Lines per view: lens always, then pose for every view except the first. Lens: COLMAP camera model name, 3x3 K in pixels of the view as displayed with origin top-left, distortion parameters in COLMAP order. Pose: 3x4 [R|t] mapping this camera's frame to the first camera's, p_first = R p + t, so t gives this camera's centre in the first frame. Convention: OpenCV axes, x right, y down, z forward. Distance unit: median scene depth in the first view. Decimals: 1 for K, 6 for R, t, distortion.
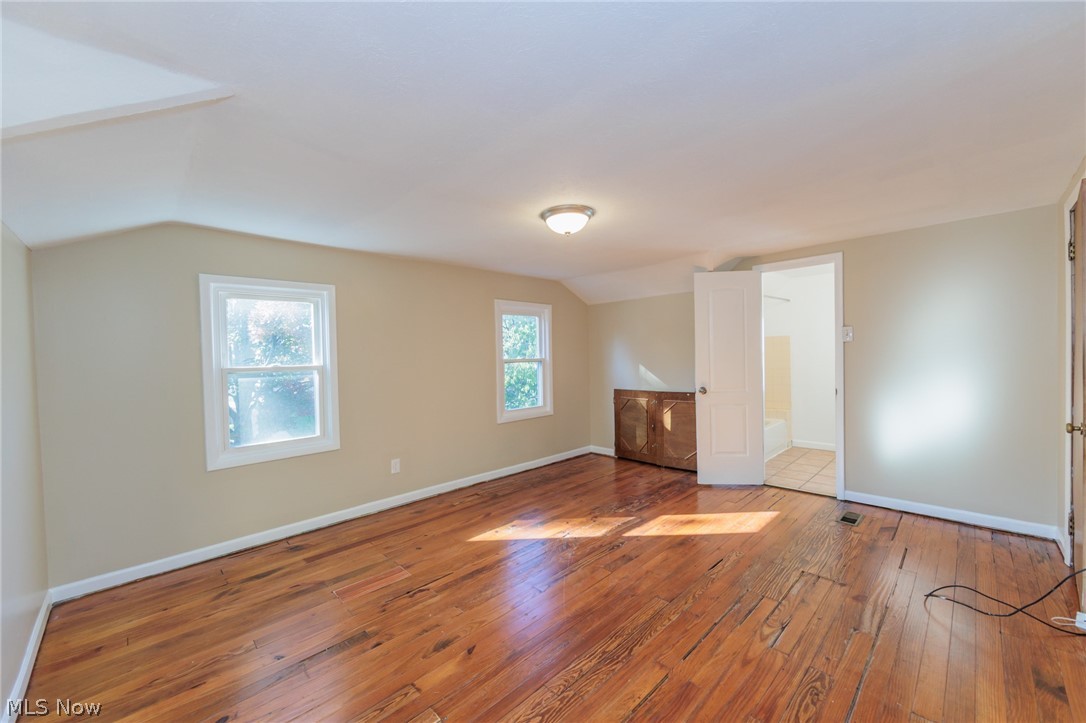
lens RADIAL K [[434.8, 0, 536.0], [0, 434.8, 360.4], [0, 0, 1]] dist [-0.001602, -0.001063]
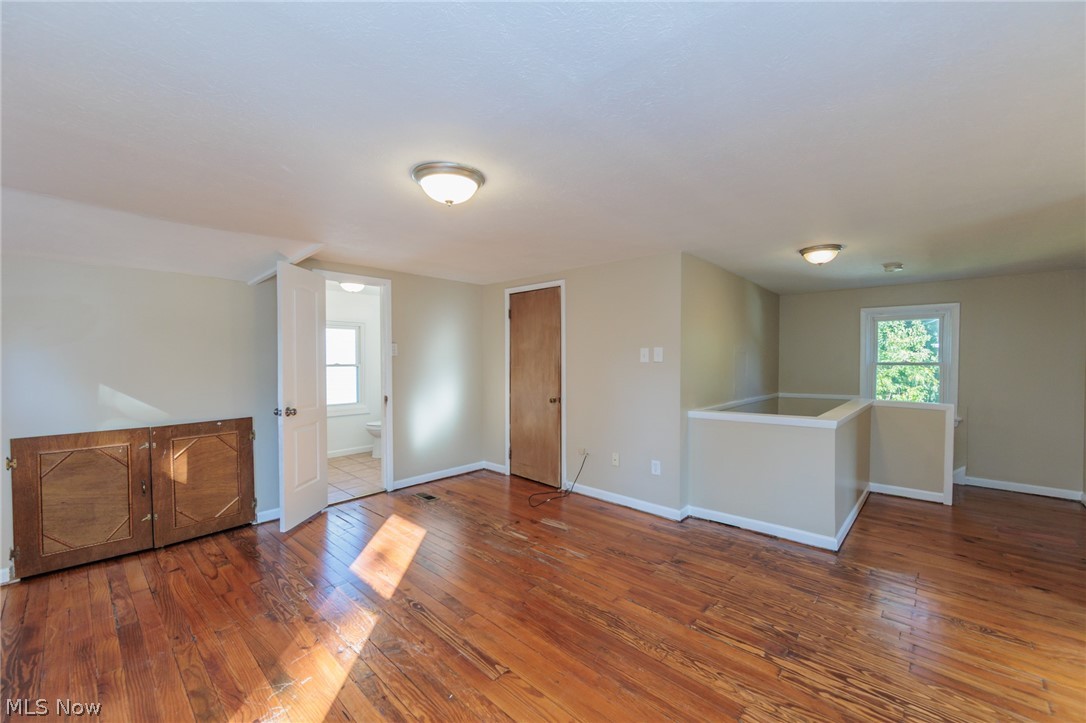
lens RADIAL K [[434.8, 0, 557.9], [0, 434.8, 359.0], [0, 0, 1]] dist [-0.001602, -0.001063]
pose [[-0.090130, 0.022384, 0.995678, -0.572114], [0.018464, 0.999613, -0.020801, -0.003766], [-0.995759, 0.016509, -0.090508, 0.714108]]
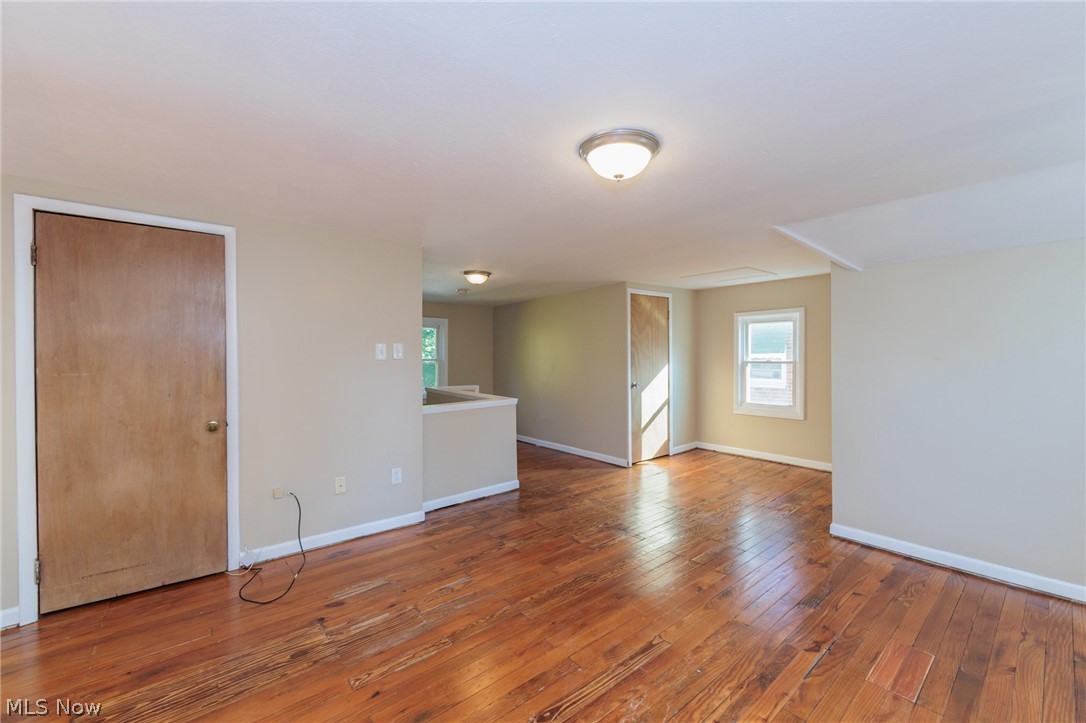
lens RADIAL K [[434.8, 0, 546.3], [0, 434.8, 359.6], [0, 0, 1]] dist [-0.001602, -0.001063]
pose [[-0.998186, 0.029952, 0.052234, 0.124934], [0.031144, 0.999269, 0.022158, -0.025006], [-0.051532, 0.023745, -0.998389, 1.355801]]
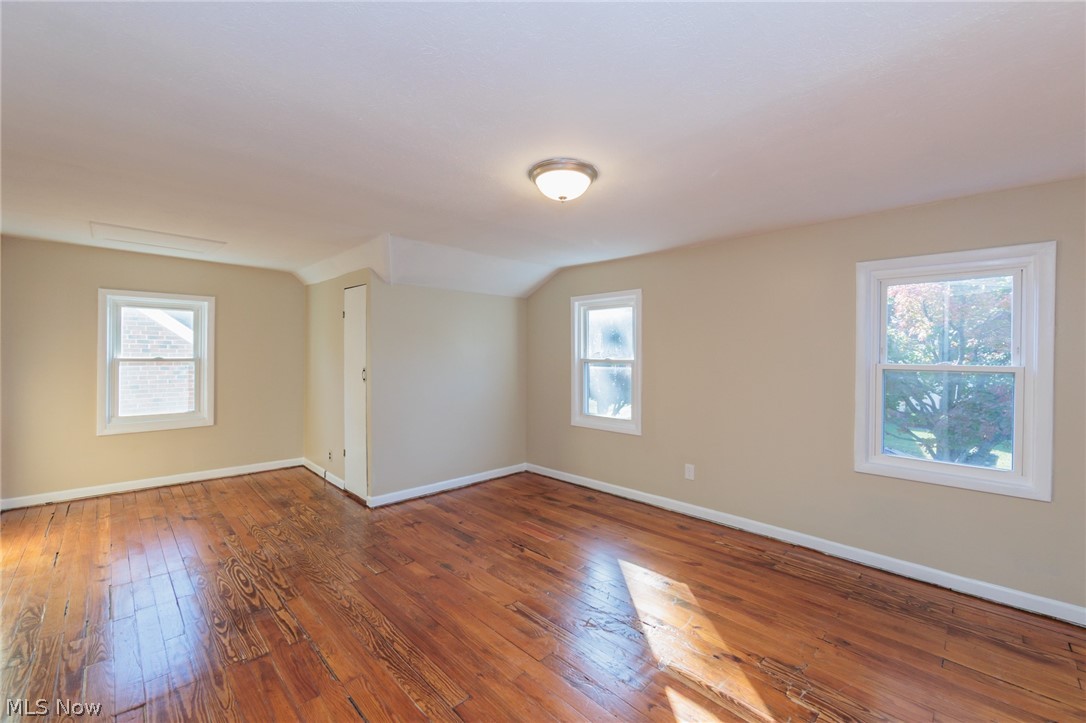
lens RADIAL K [[434.8, 0, 551.6], [0, 434.8, 363.9], [0, 0, 1]] dist [-0.001602, -0.001063]
pose [[0.028070, 0.047070, -0.998497, 0.685448], [-0.025624, 0.998596, 0.046355, -0.029580], [0.999277, 0.024285, 0.029237, 0.776701]]
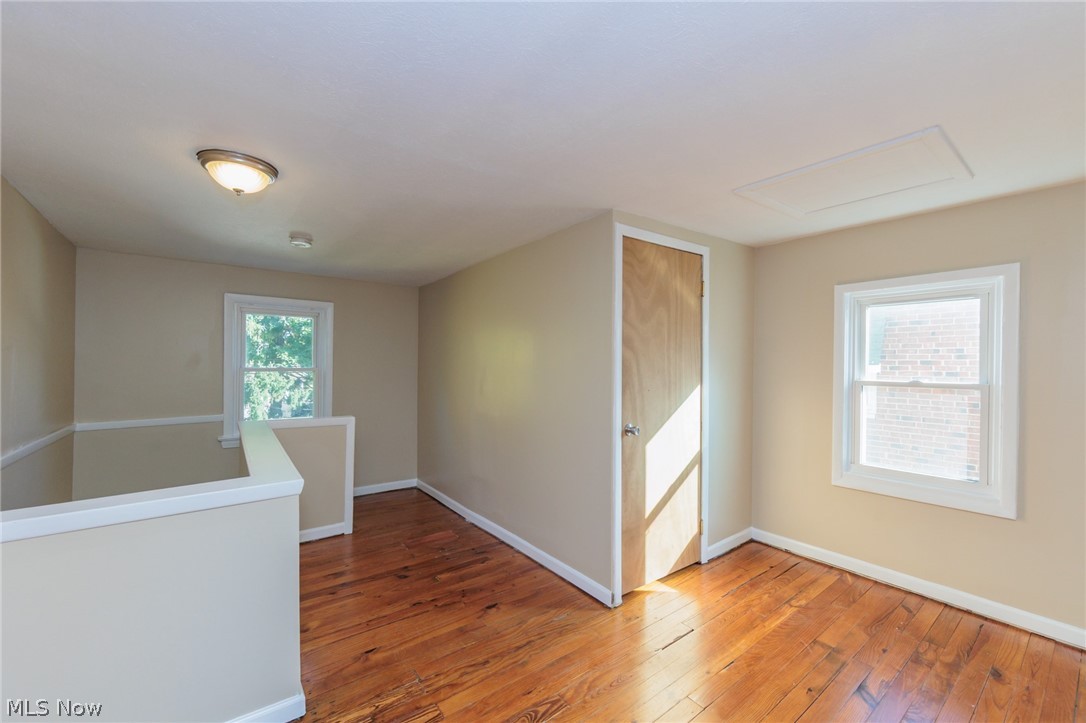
lens RADIAL K [[434.8, 0, 538.5], [0, 434.8, 364.0], [0, 0, 1]] dist [-0.001602, -0.001063]
pose [[-0.993598, 0.017971, 0.111535, -0.041320], [0.019156, 0.999771, 0.009561, -0.010534], [-0.111337, 0.011636, -0.993715, 0.512590]]
